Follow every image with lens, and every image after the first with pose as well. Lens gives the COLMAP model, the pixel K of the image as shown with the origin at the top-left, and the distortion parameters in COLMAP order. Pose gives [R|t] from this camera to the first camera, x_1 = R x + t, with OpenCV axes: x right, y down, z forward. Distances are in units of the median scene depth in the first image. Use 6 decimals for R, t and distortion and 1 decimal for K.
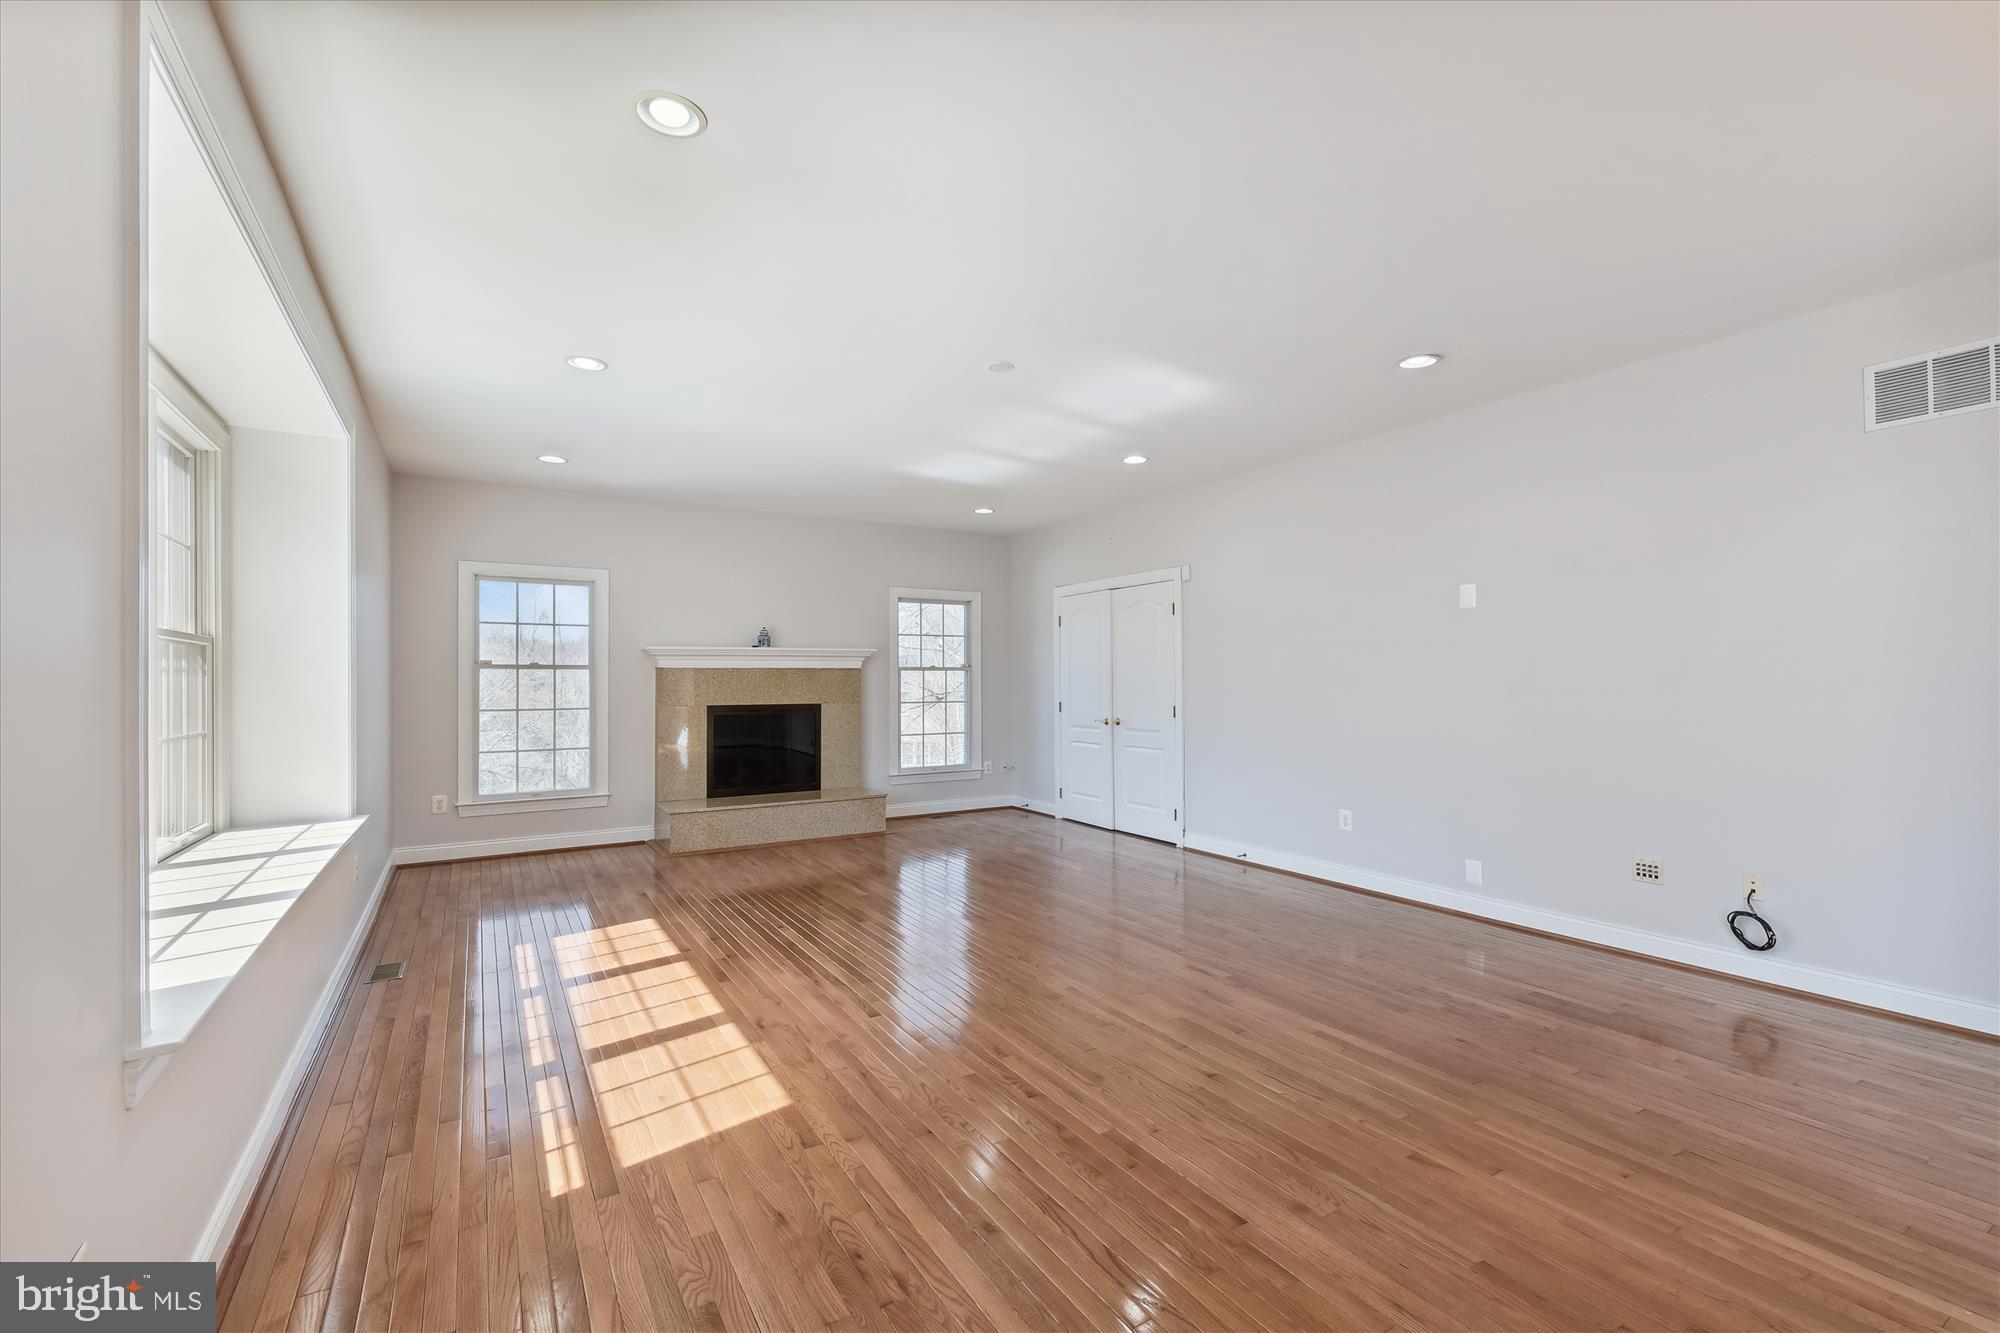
lens RADIAL K [[886.3, 0, 1003.4], [0, 886.3, 670.6], [0, 0, 1]] dist [-0.000444, -0.000145]
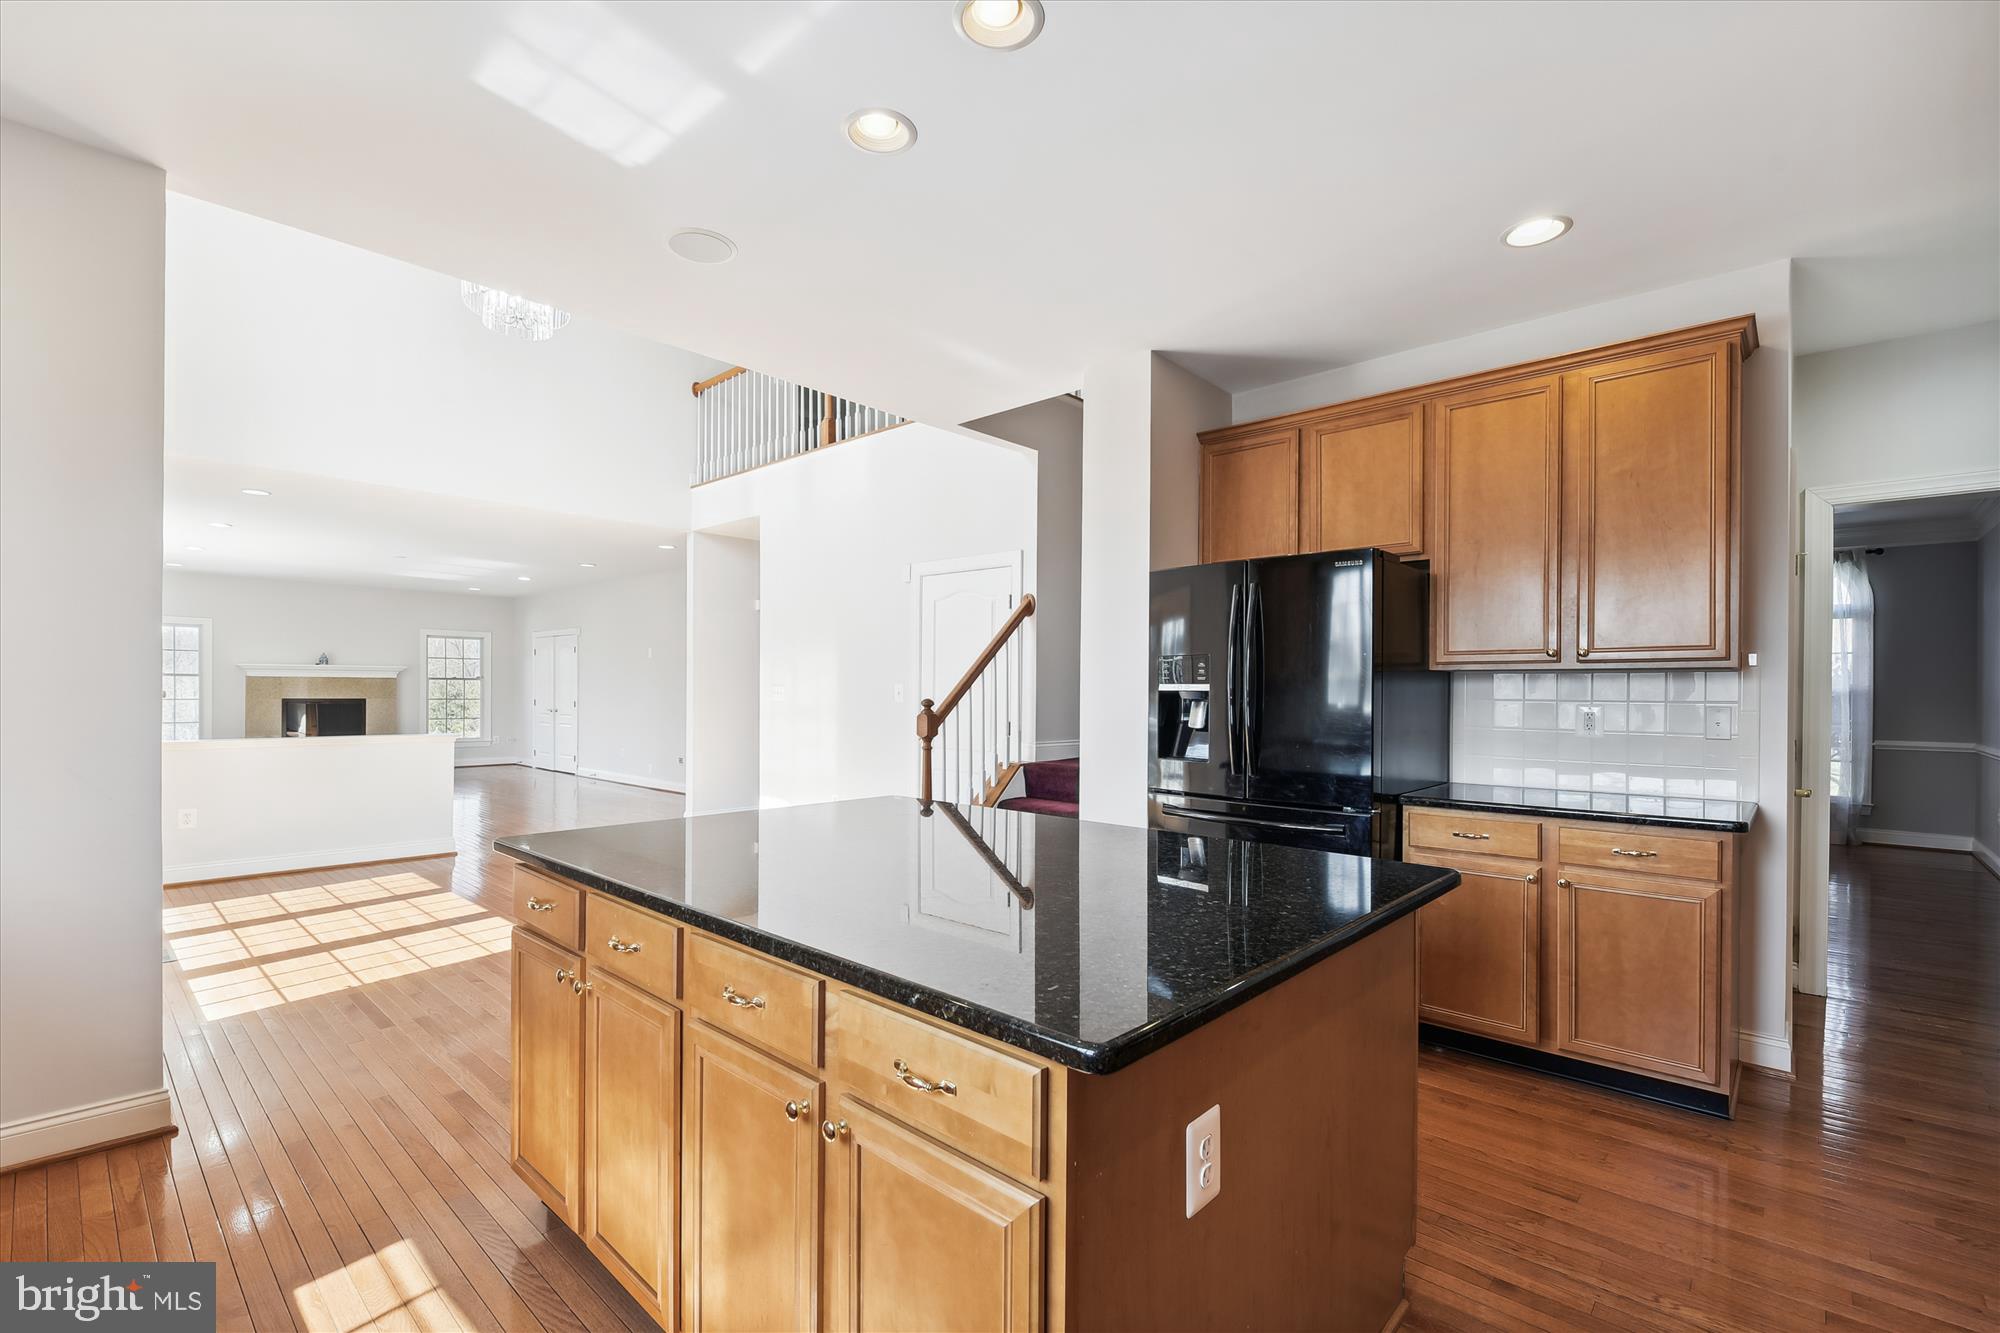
lens RADIAL K [[886.3, 0, 995.8], [0, 886.3, 677.7], [0, 0, 1]] dist [-0.000444, -0.000145]
pose [[0.953624, 0.015707, 0.300590, 0.417159], [-0.014718, 0.999876, -0.005553, -0.010435], [-0.300640, 0.000871, 0.953737, -0.938663]]
